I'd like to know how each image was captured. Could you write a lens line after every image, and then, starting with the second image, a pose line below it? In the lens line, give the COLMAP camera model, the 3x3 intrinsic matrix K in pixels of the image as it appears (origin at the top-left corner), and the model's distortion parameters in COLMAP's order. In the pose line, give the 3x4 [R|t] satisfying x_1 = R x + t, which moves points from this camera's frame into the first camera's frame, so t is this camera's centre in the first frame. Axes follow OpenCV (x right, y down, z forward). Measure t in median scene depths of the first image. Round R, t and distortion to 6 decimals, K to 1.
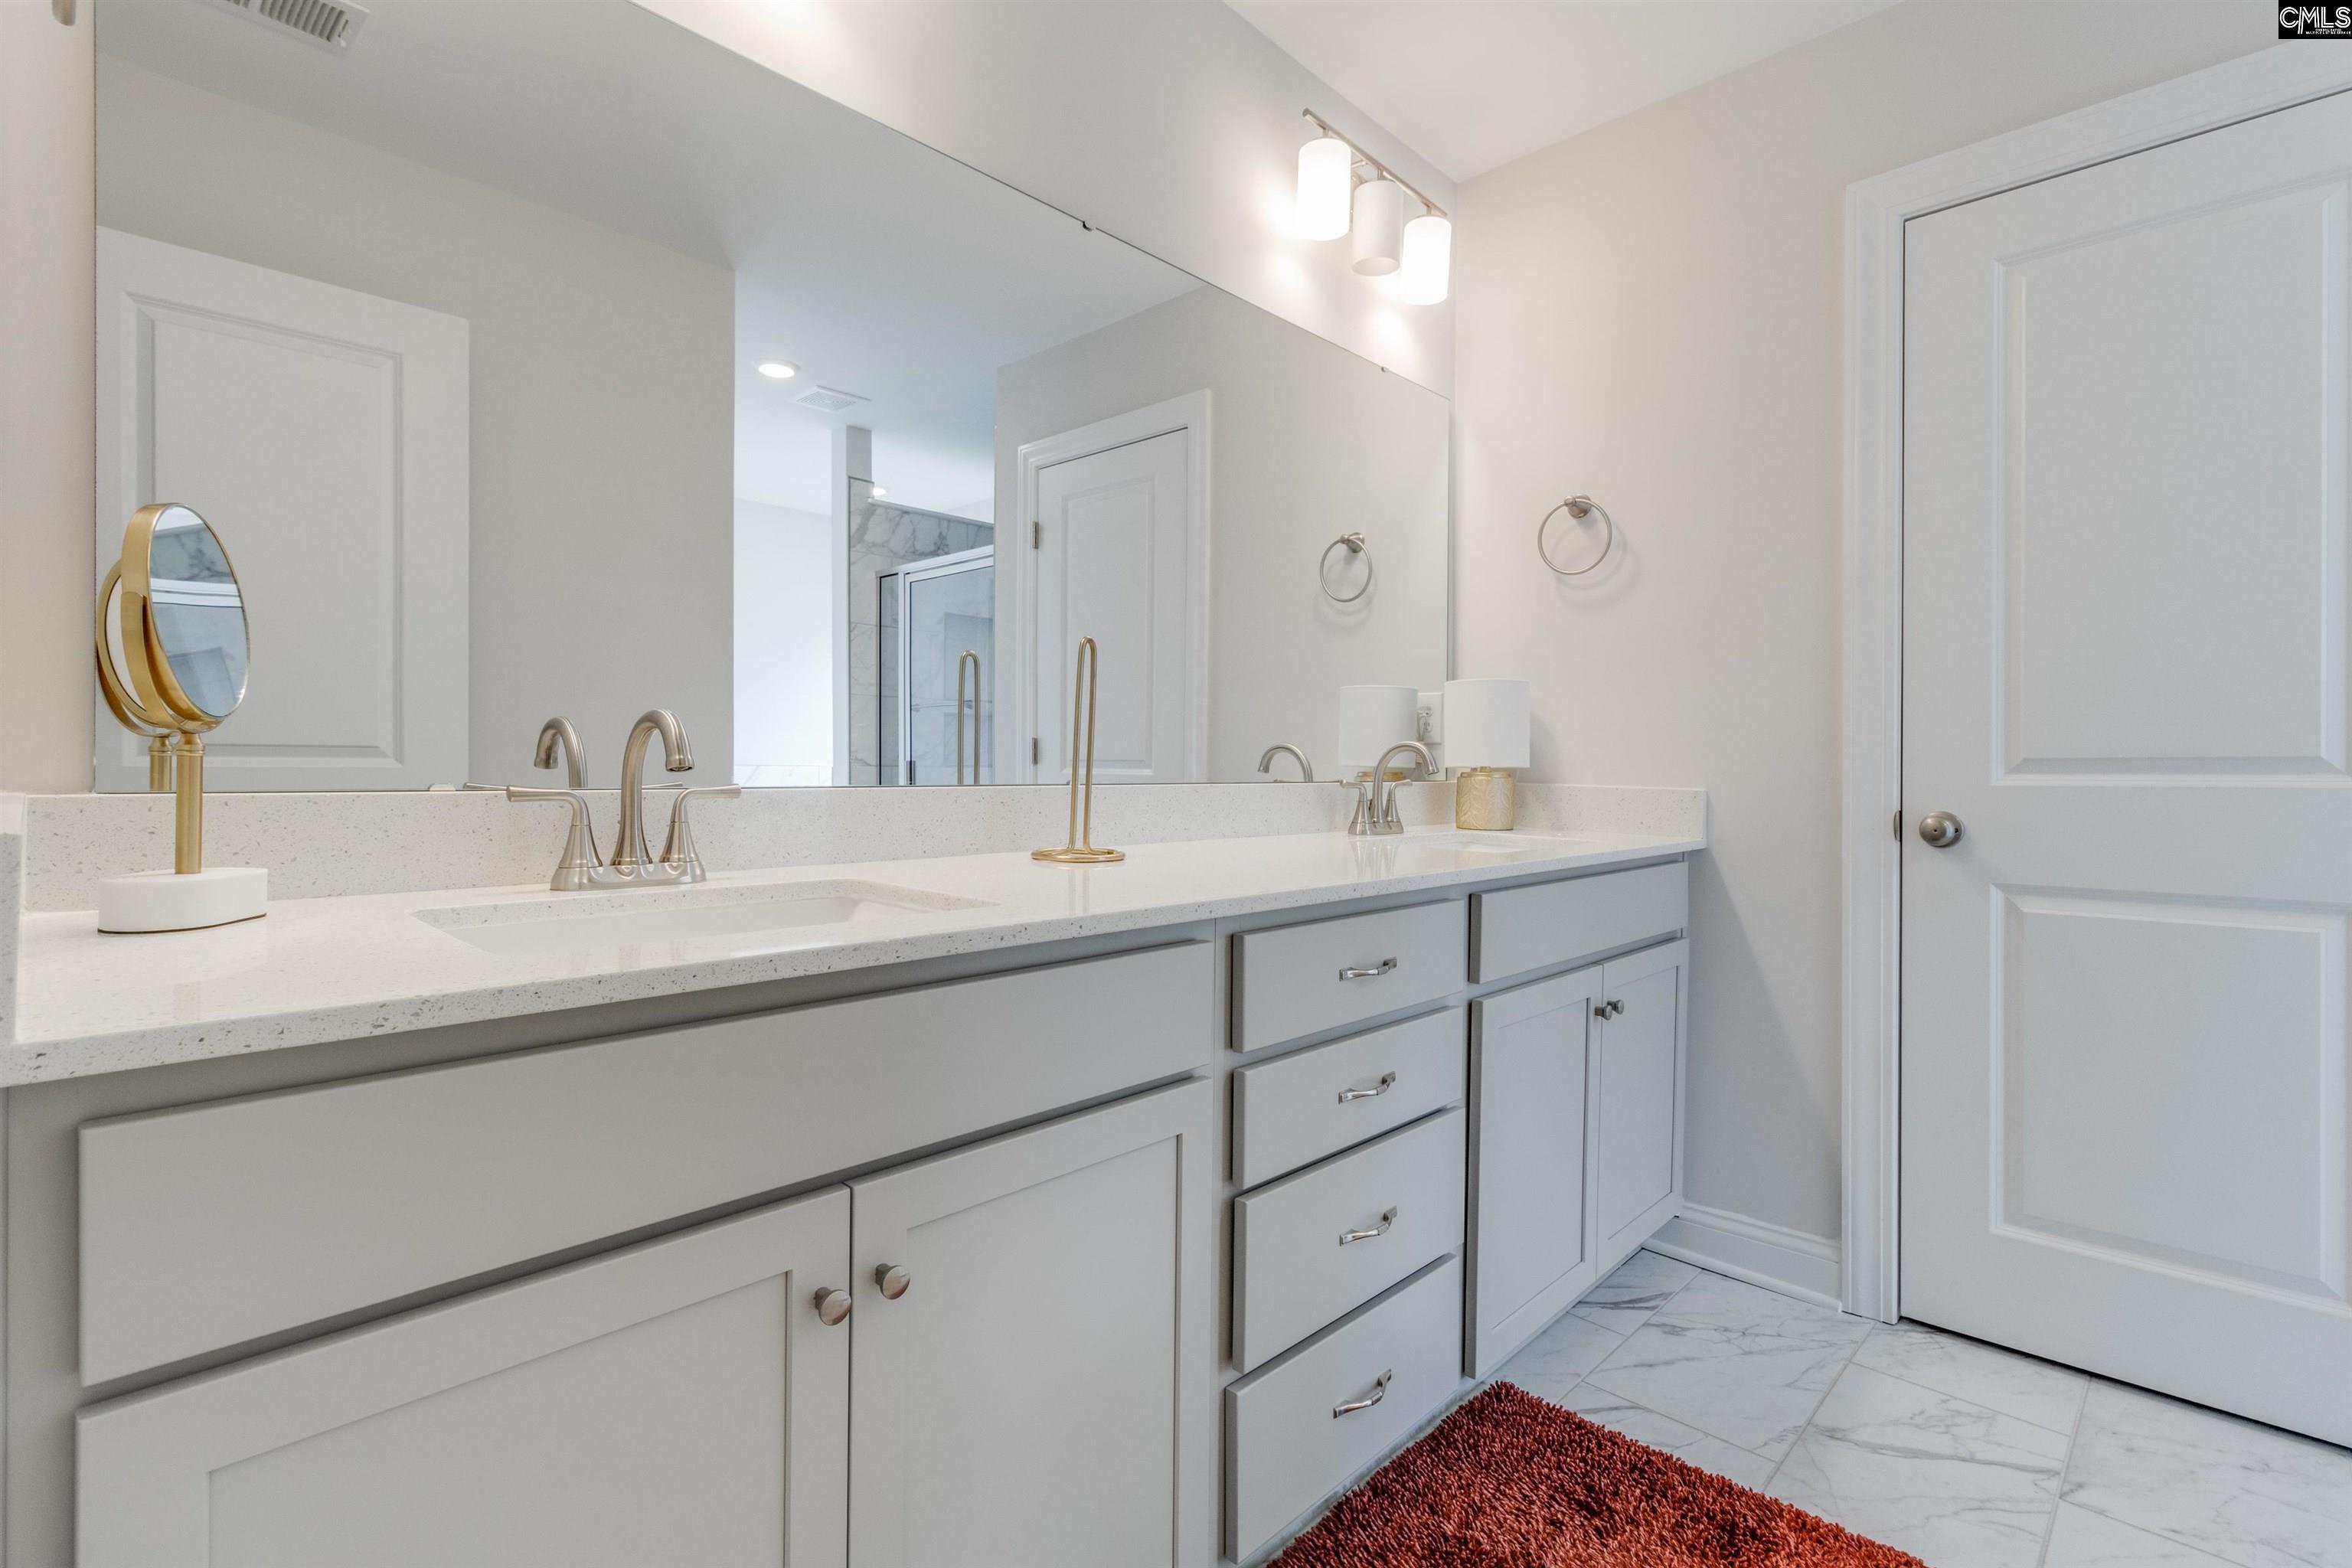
lens RADIAL K [[1085.5, 0, 1179.2], [0, 1085.5, 776.7], [0, 0, 1]] dist [0.000738, -0.000561]
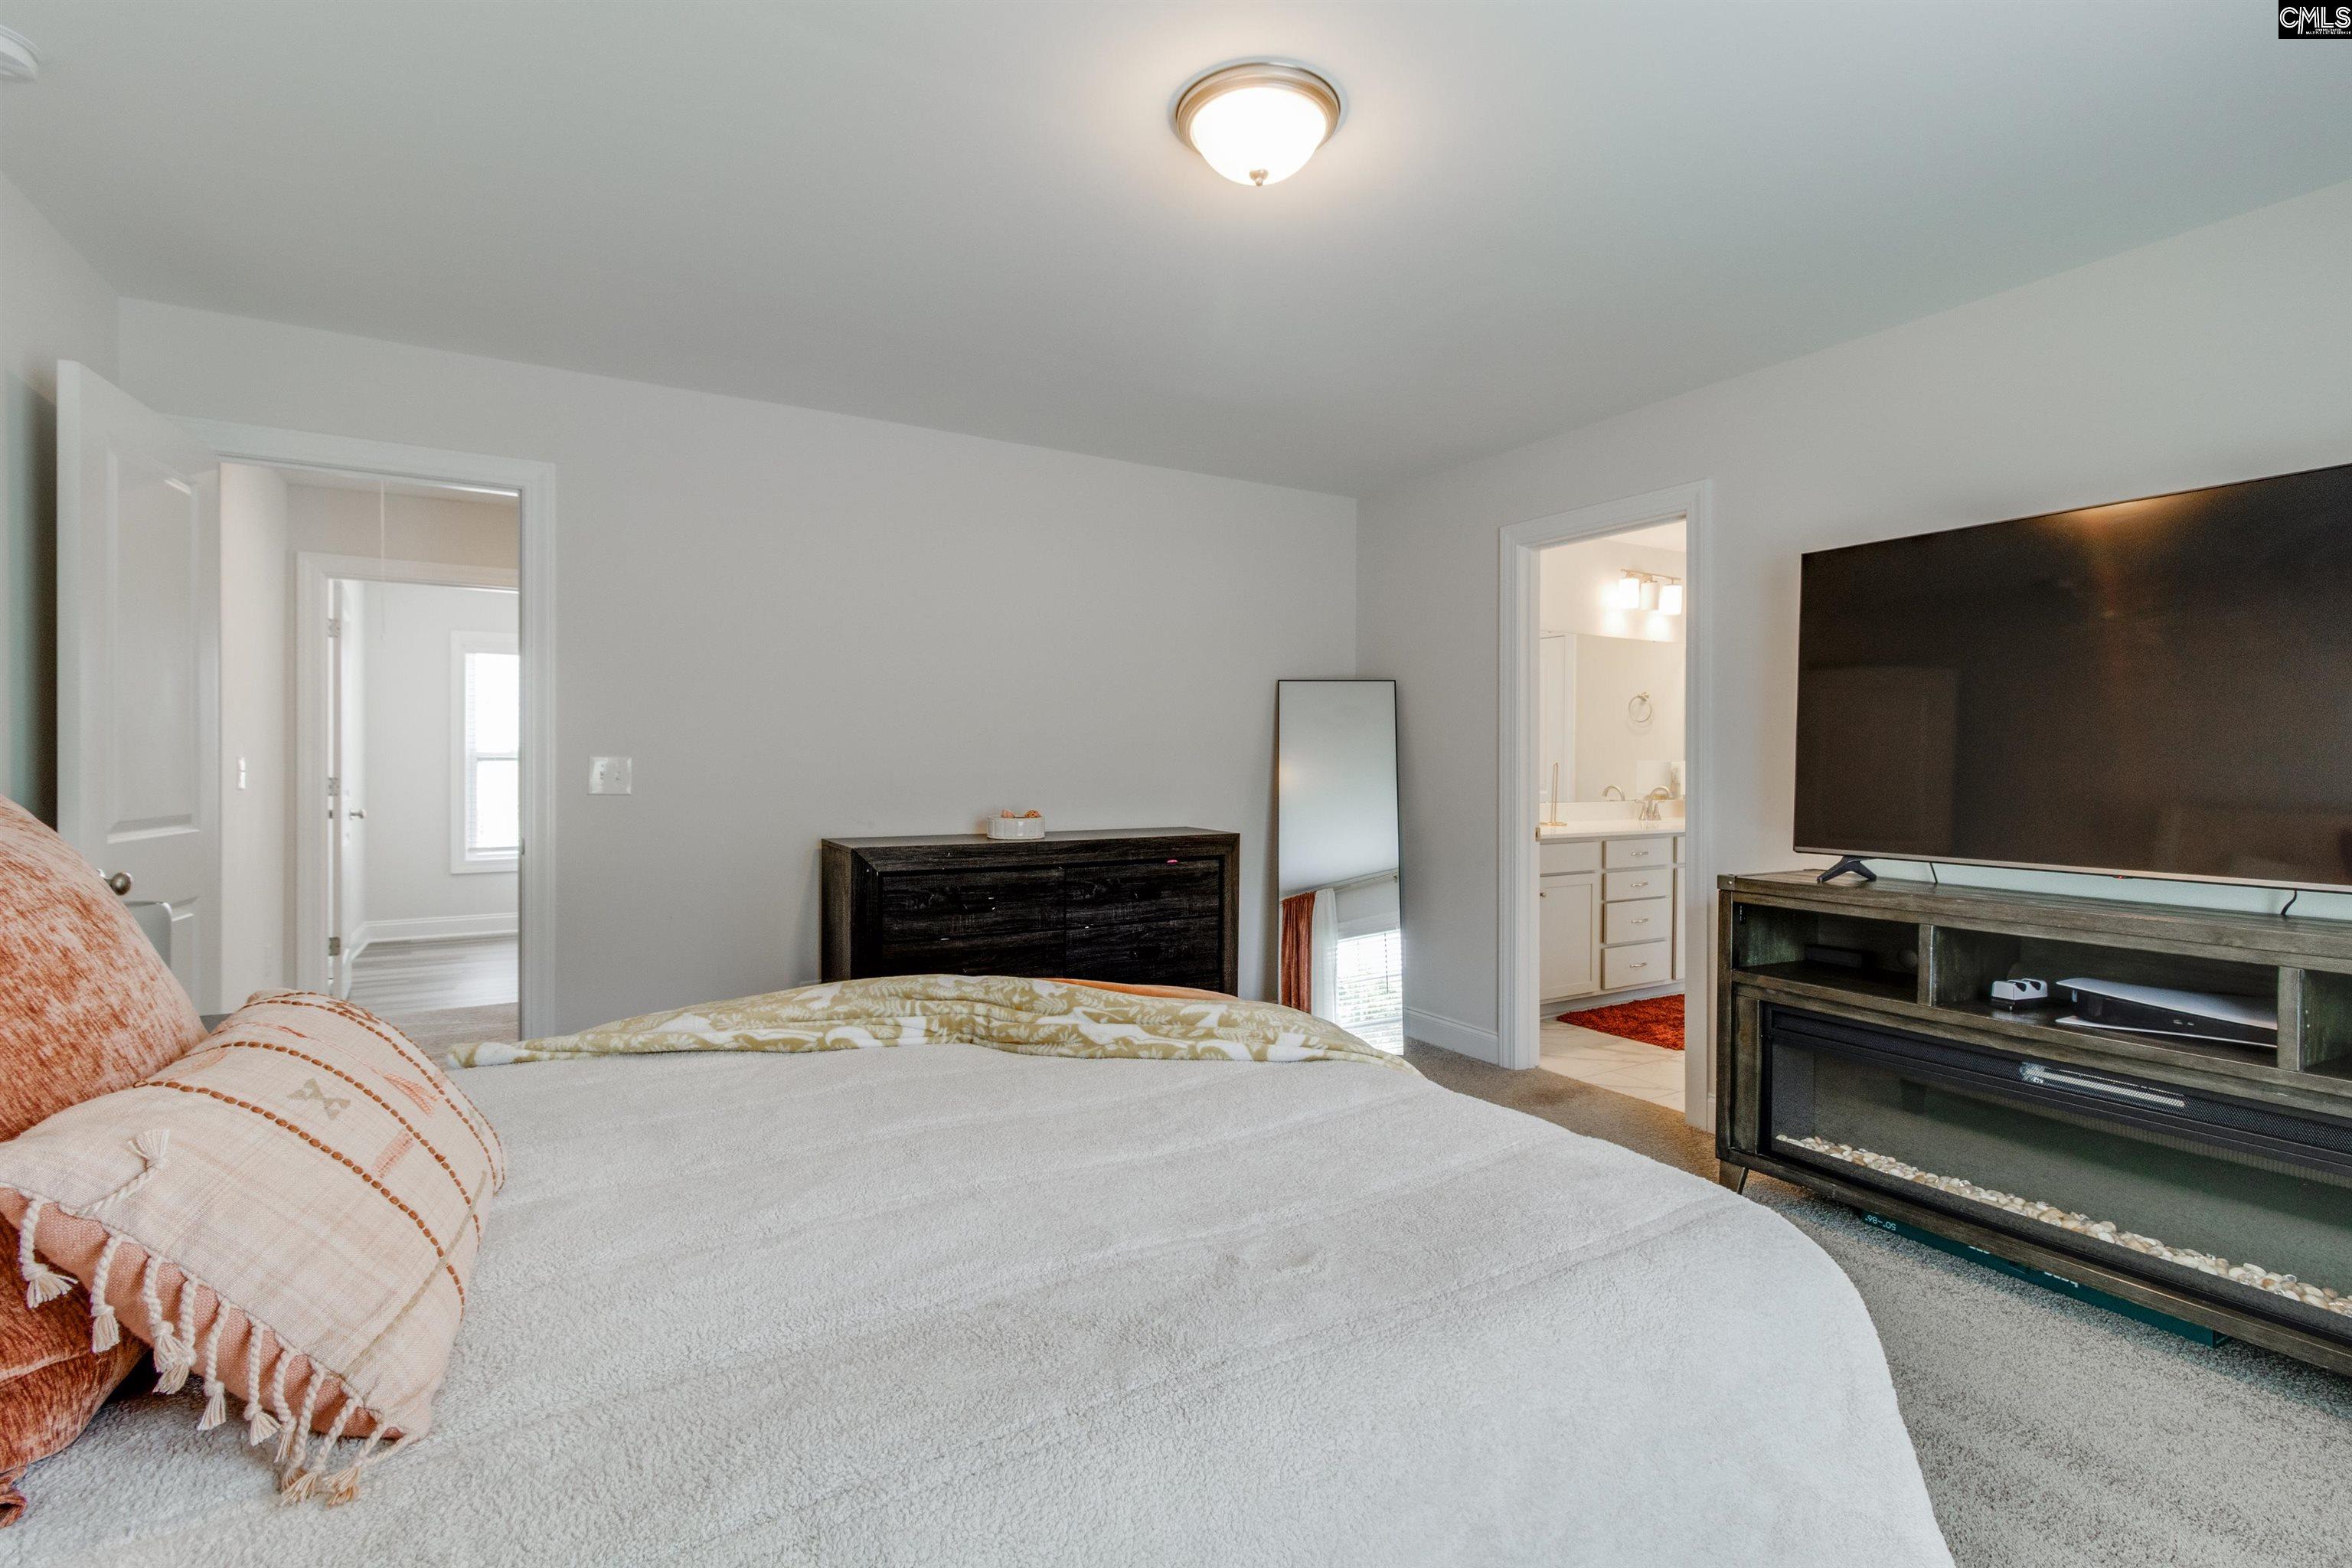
lens RADIAL K [[1085.5, 0, 1177.1], [0, 1085.5, 774.1], [0, 0, 1]] dist [0.000738, -0.000561]
pose [[0.963165, -0.003111, -0.268893, -0.376085], [0.002805, 0.999995, -0.001522, -0.101340], [0.268896, 0.000712, 0.963169, -3.204237]]
